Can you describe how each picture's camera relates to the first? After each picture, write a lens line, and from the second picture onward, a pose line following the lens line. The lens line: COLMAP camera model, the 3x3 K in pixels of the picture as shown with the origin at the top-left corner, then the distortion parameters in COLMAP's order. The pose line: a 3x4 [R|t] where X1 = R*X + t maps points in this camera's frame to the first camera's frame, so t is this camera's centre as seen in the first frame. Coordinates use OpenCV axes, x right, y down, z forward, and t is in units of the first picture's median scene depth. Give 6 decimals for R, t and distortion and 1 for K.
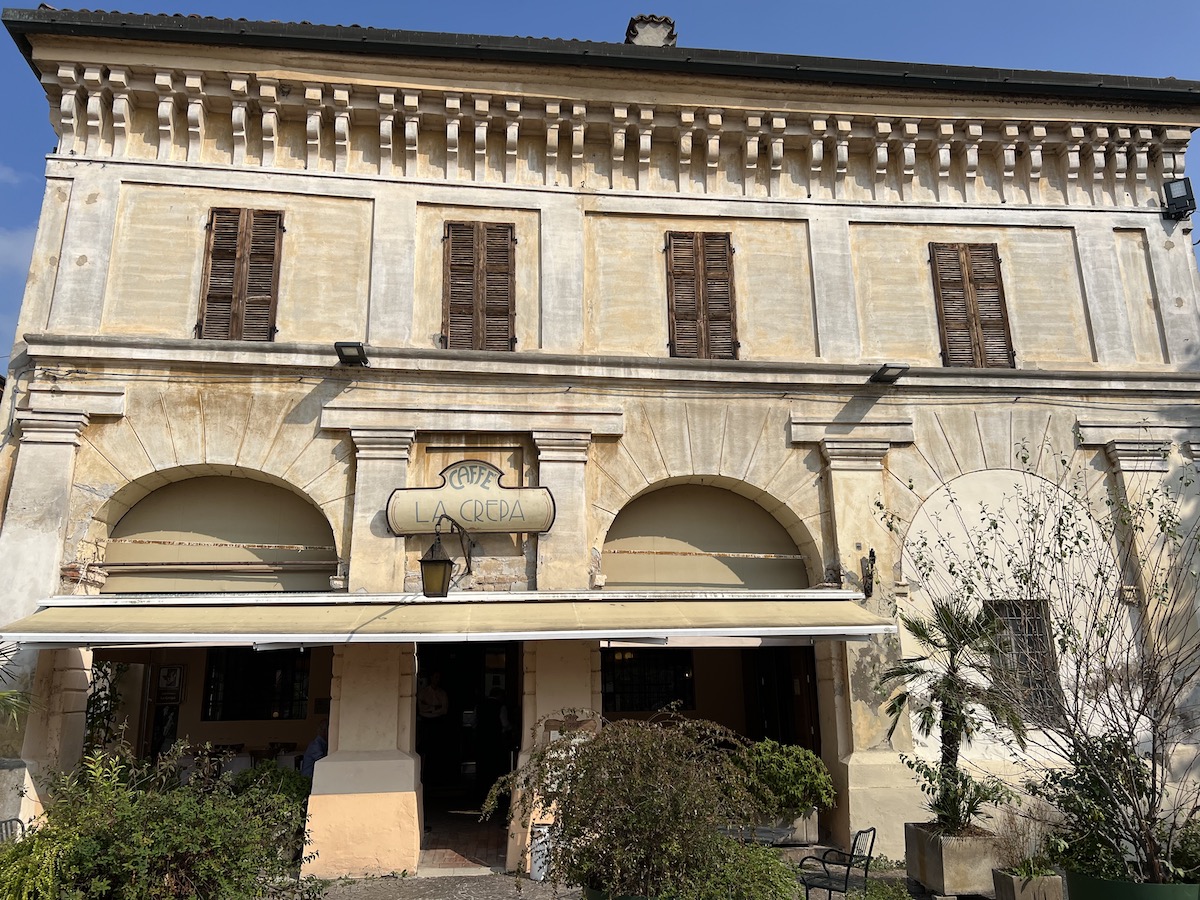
lens RADIAL K [[901.2, 0, 601.6], [0, 901.2, 447.1], [0, 0, 1]] dist [0.024844, -0.002077]
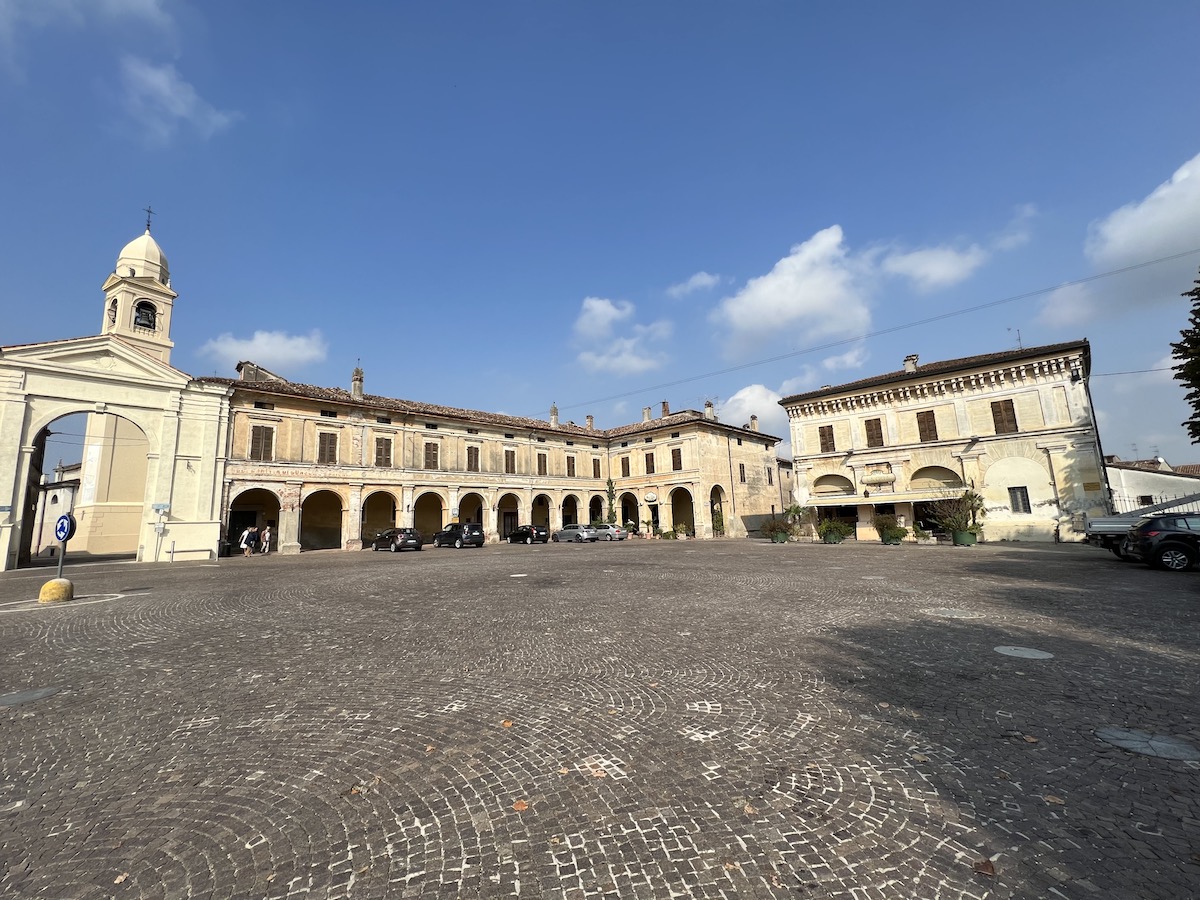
lens RADIAL K [[478.8, 0, 601.5], [0, 478.8, 447.2], [0, 0, 1]] dist [0.002169, 0.000339]
pose [[0.644373, -0.133341, -0.752996, 0.901170], [0.216283, 0.976254, 0.012208, -0.468670], [0.733488, -0.170727, 0.657912, -1.921026]]
